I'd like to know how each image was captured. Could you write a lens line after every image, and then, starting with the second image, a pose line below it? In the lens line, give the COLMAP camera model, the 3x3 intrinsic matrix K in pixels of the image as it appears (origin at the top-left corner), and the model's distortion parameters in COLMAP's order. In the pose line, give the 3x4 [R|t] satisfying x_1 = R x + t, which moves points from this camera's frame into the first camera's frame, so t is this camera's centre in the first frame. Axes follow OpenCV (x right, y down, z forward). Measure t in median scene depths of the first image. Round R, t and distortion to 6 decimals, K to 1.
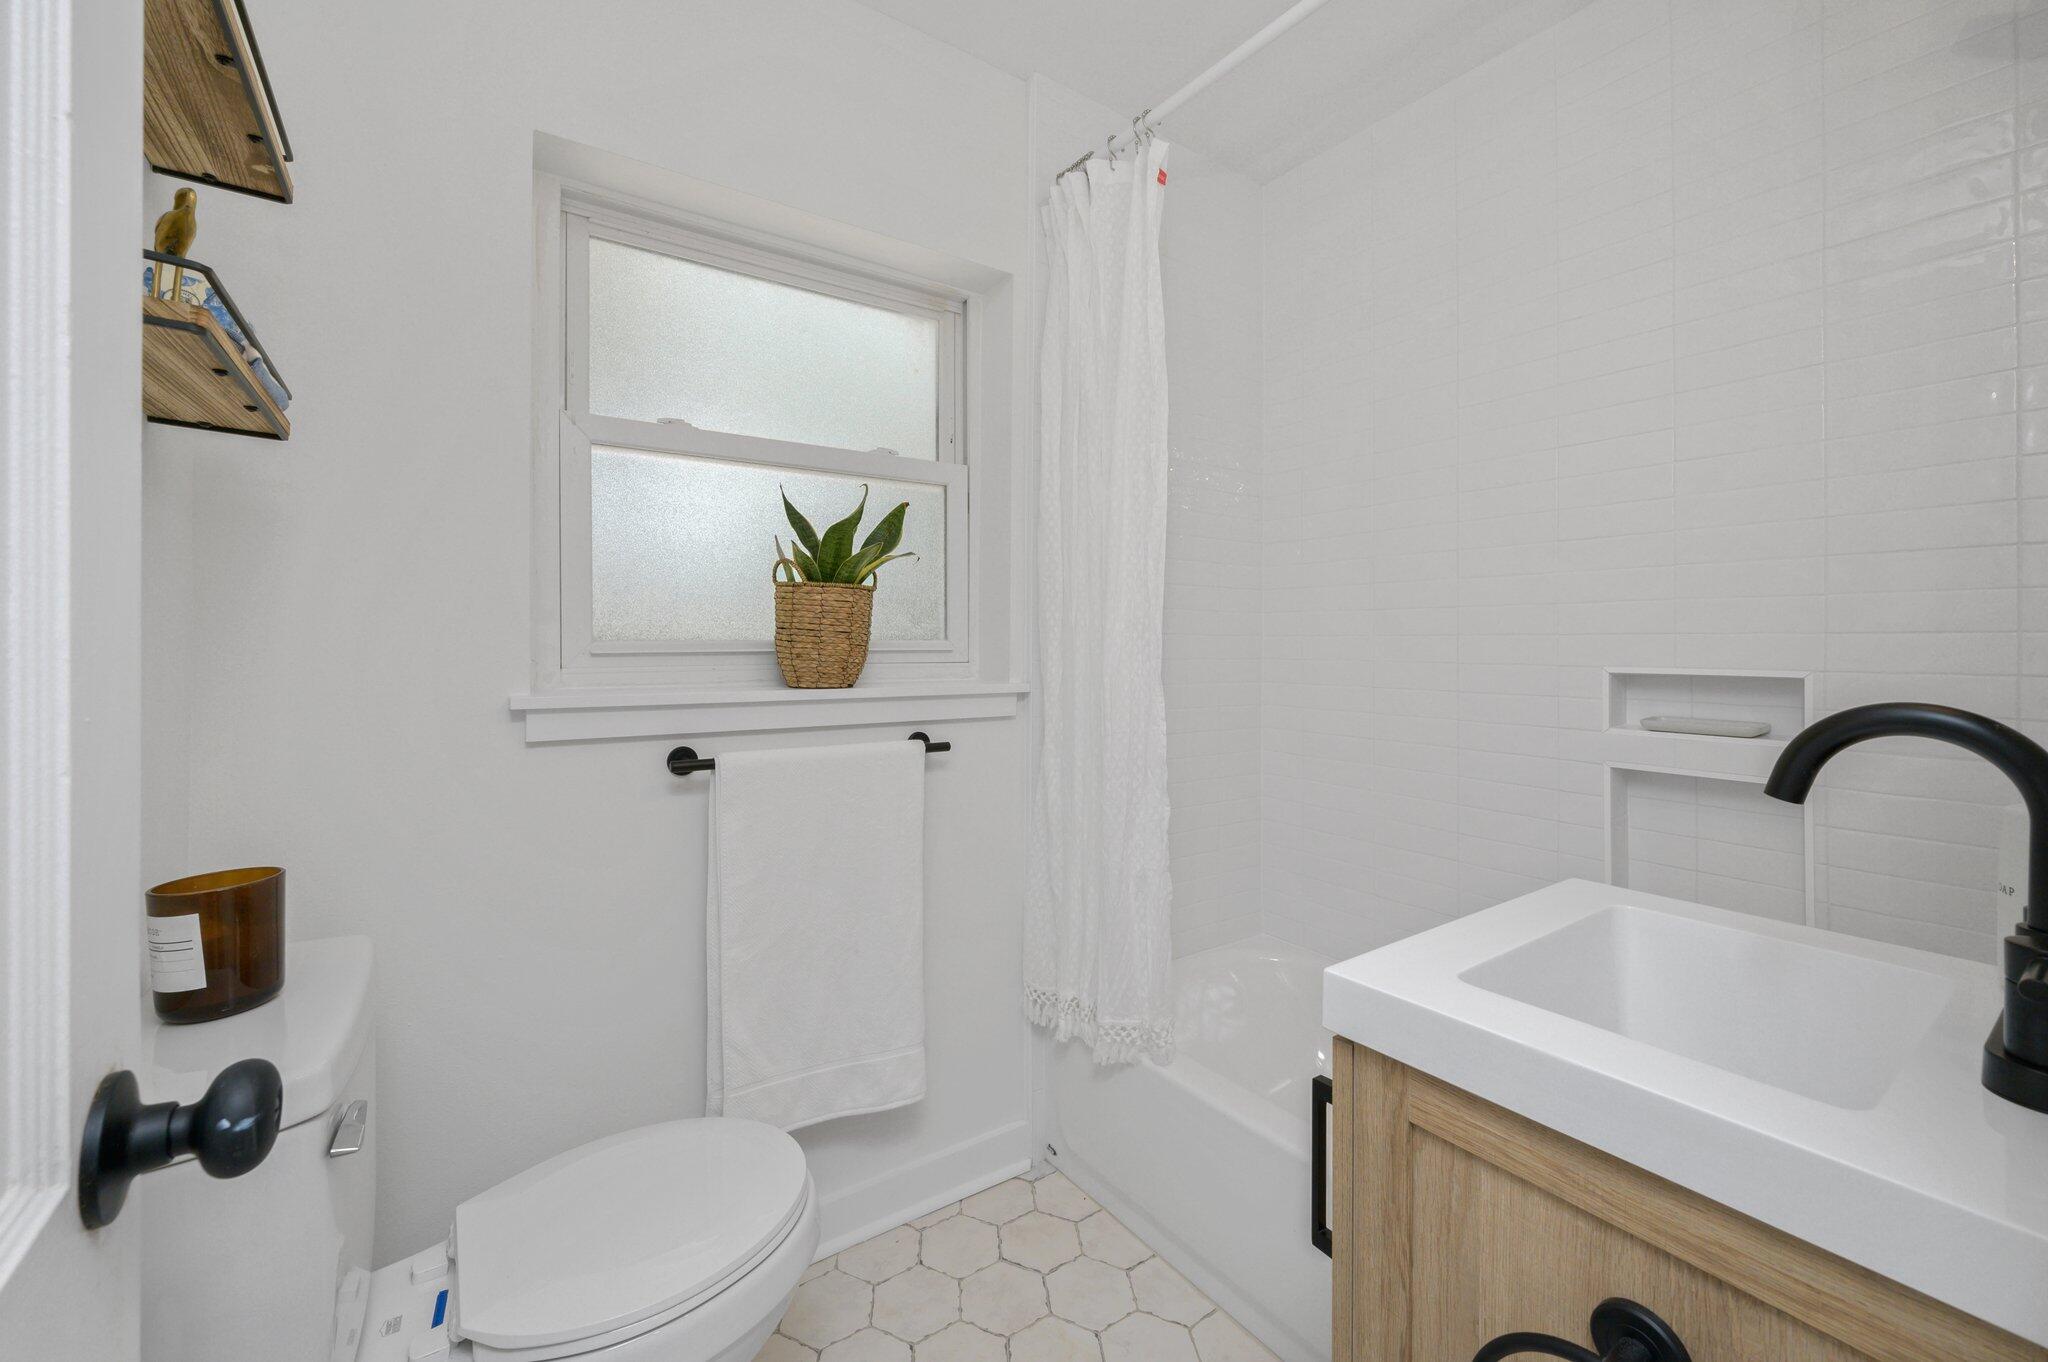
lens RADIAL K [[818.3, 0, 958.3], [0, 818.3, 638.3], [0, 0, 1]] dist [-0.002159, 0.000564]
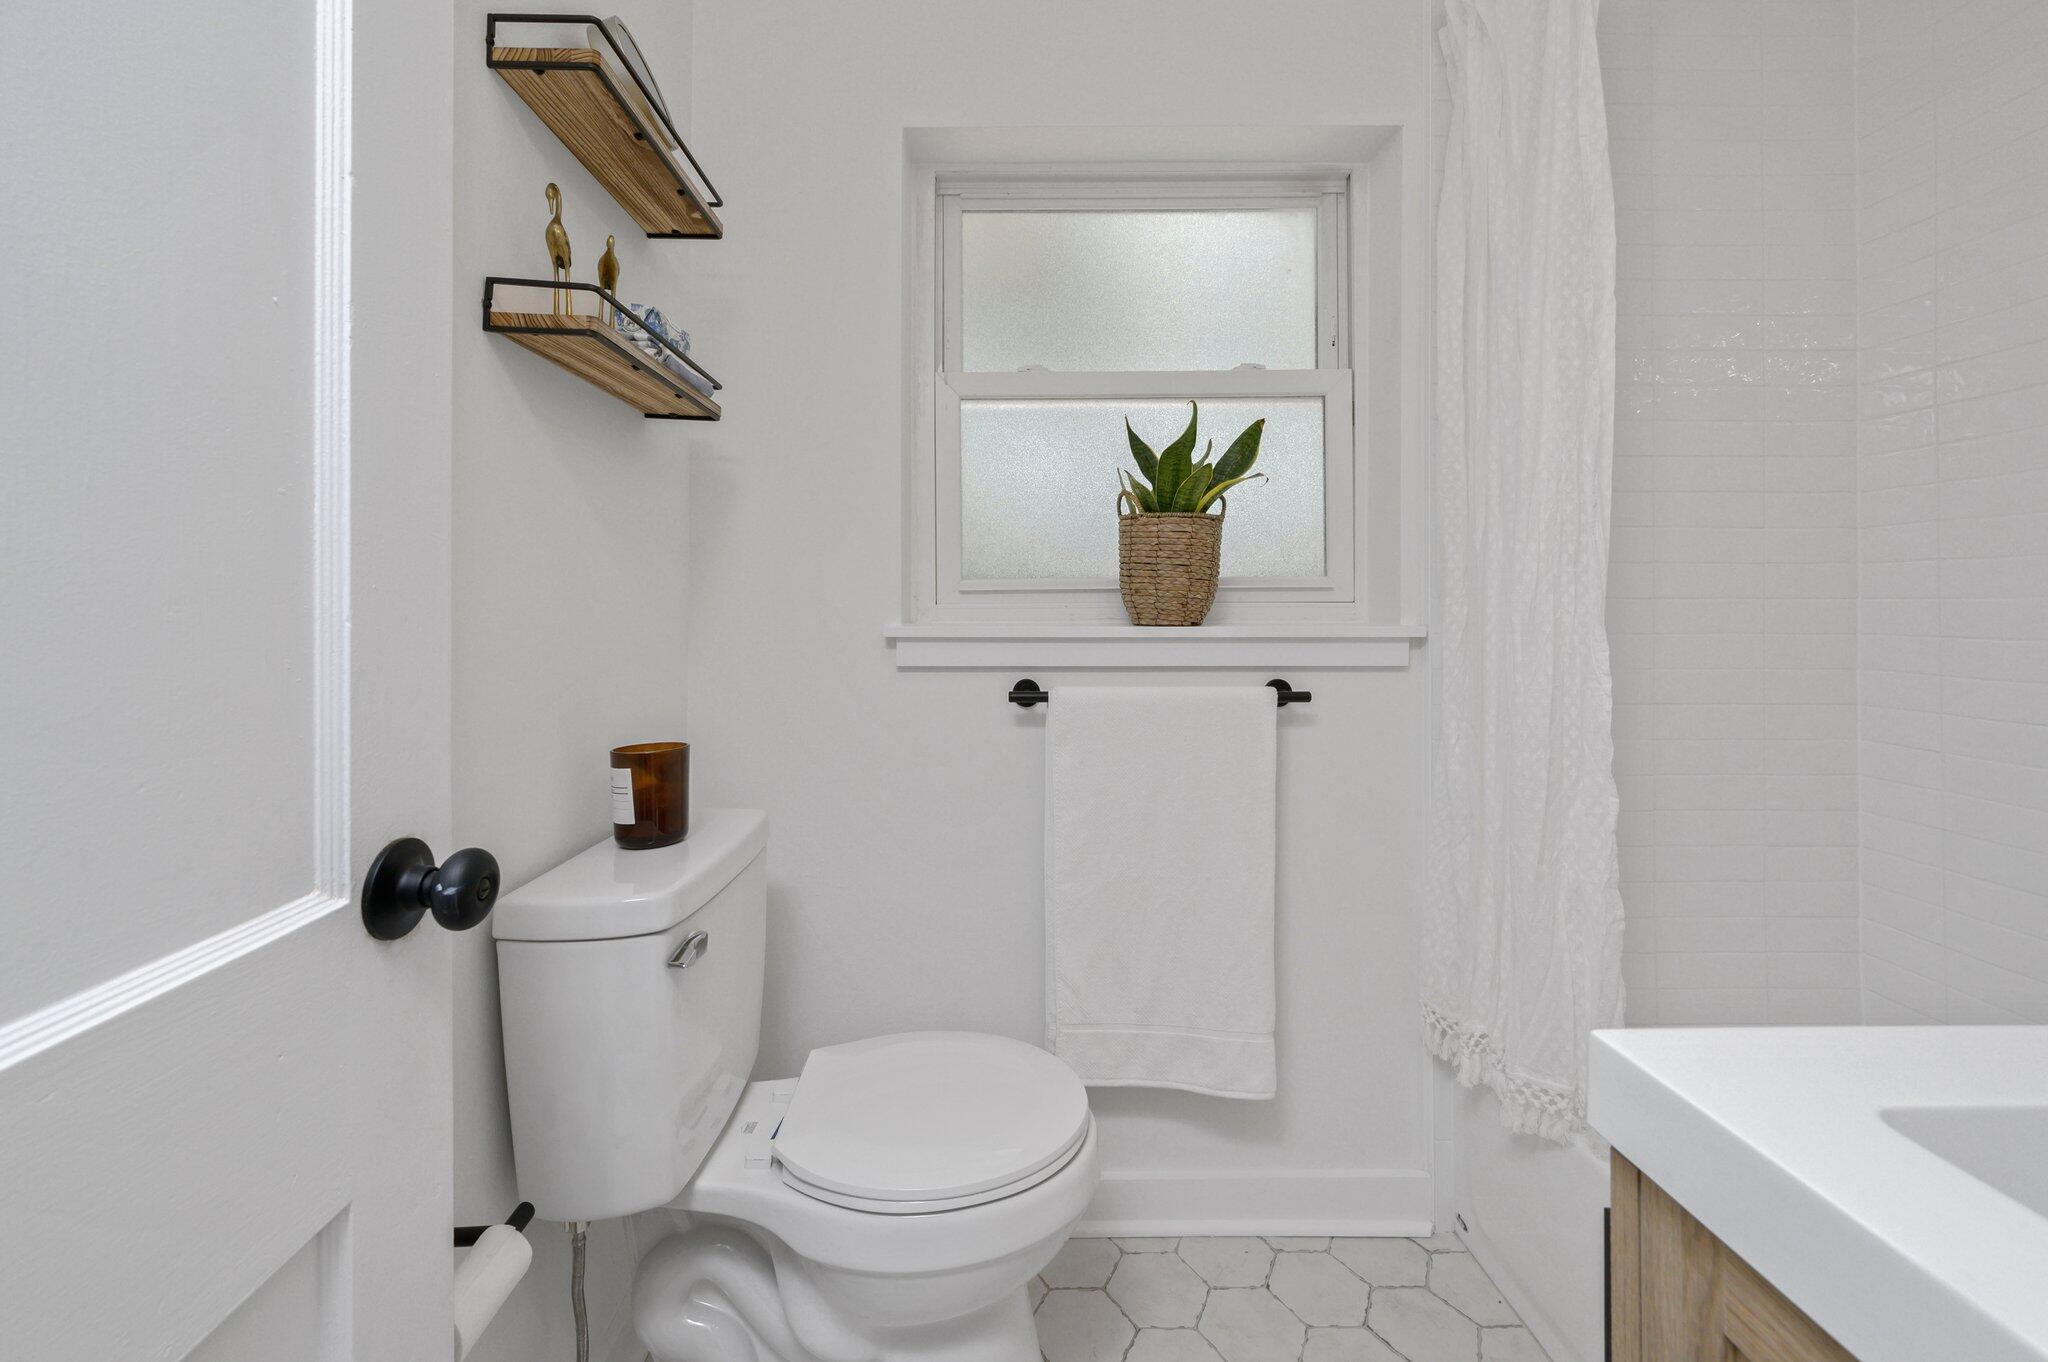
lens RADIAL K [[818.3, 0, 994.1], [0, 818.3, 598.4], [0, 0, 1]] dist [-0.002159, 0.000564]
pose [[0.839918, -0.004098, -0.542698, 0.186253], [0.000118, 0.999973, -0.007367, 0.037476], [0.542714, 0.006124, 0.839895, 0.107386]]
